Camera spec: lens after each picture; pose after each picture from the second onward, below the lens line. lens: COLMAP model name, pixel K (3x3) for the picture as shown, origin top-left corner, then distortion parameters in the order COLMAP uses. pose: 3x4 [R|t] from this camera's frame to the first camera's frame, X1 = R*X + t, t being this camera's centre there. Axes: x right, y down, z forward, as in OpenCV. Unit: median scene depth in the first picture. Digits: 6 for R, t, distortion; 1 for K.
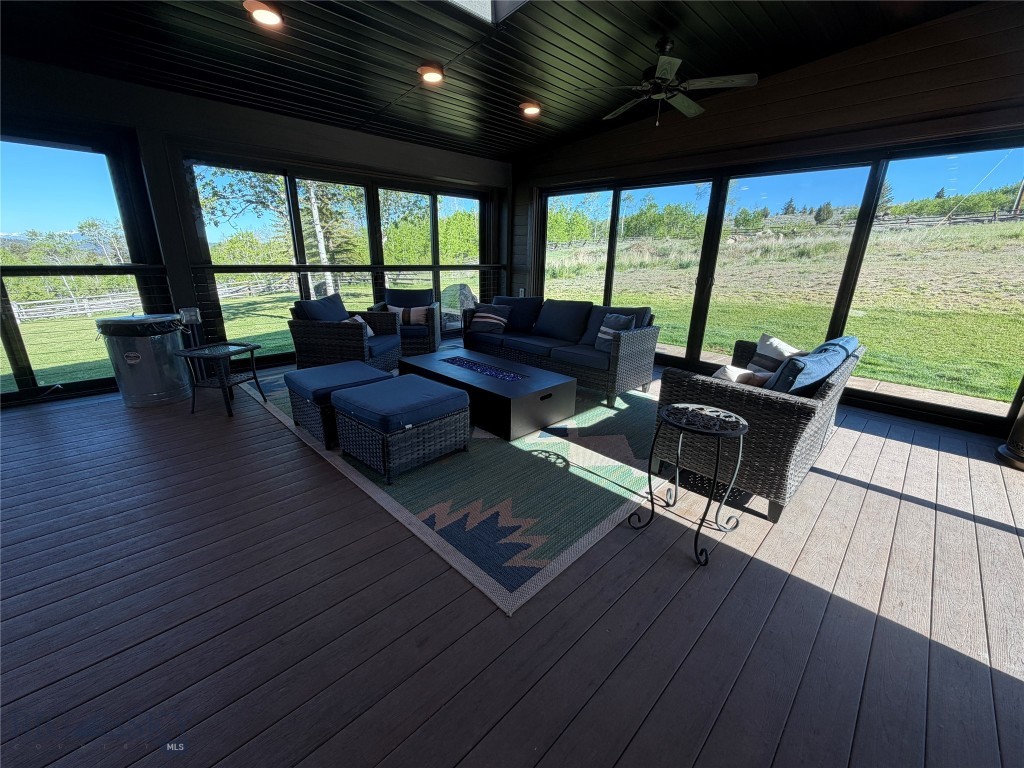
lens RADIAL K [[408.3, 0, 509.9], [0, 408.3, 384.0], [0, 0, 1]] dist [-0.000206, 0.000056]
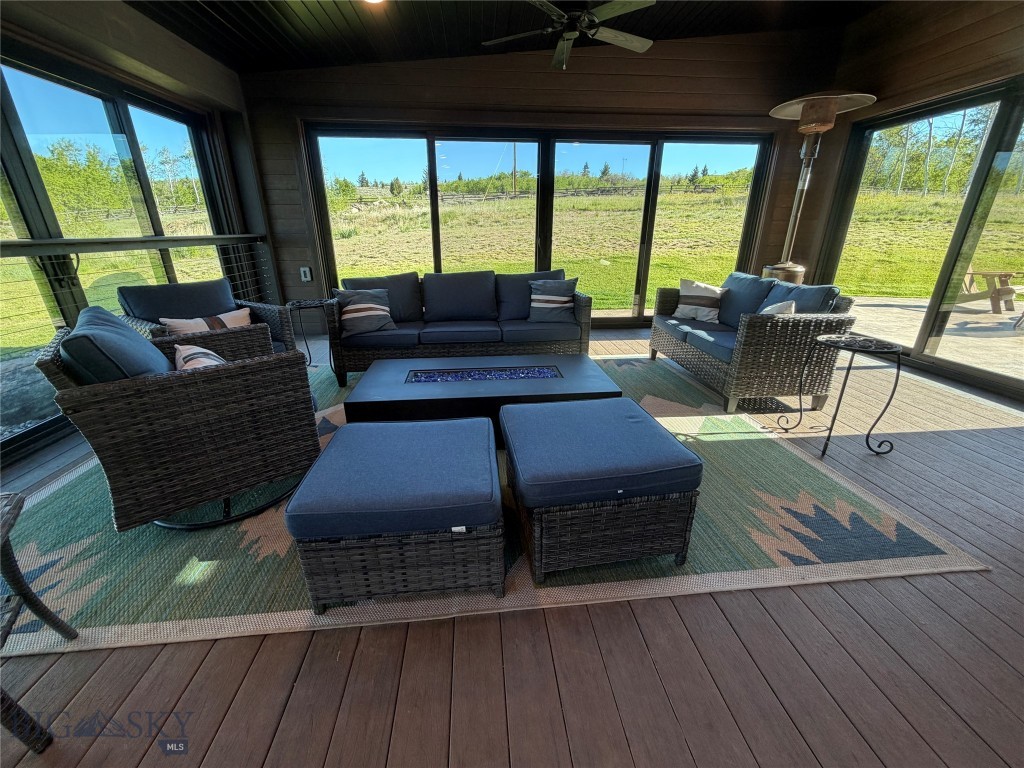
lens RADIAL K [[407.7, 0, 510.7], [0, 407.7, 383.0], [0, 0, 1]] dist [0.000825, 0.000208]
pose [[0.636642, -0.289893, 0.714597, -0.636358], [0.244920, 0.954685, 0.169088, -0.152419], [-0.731232, 0.067370, 0.678793, 0.553410]]
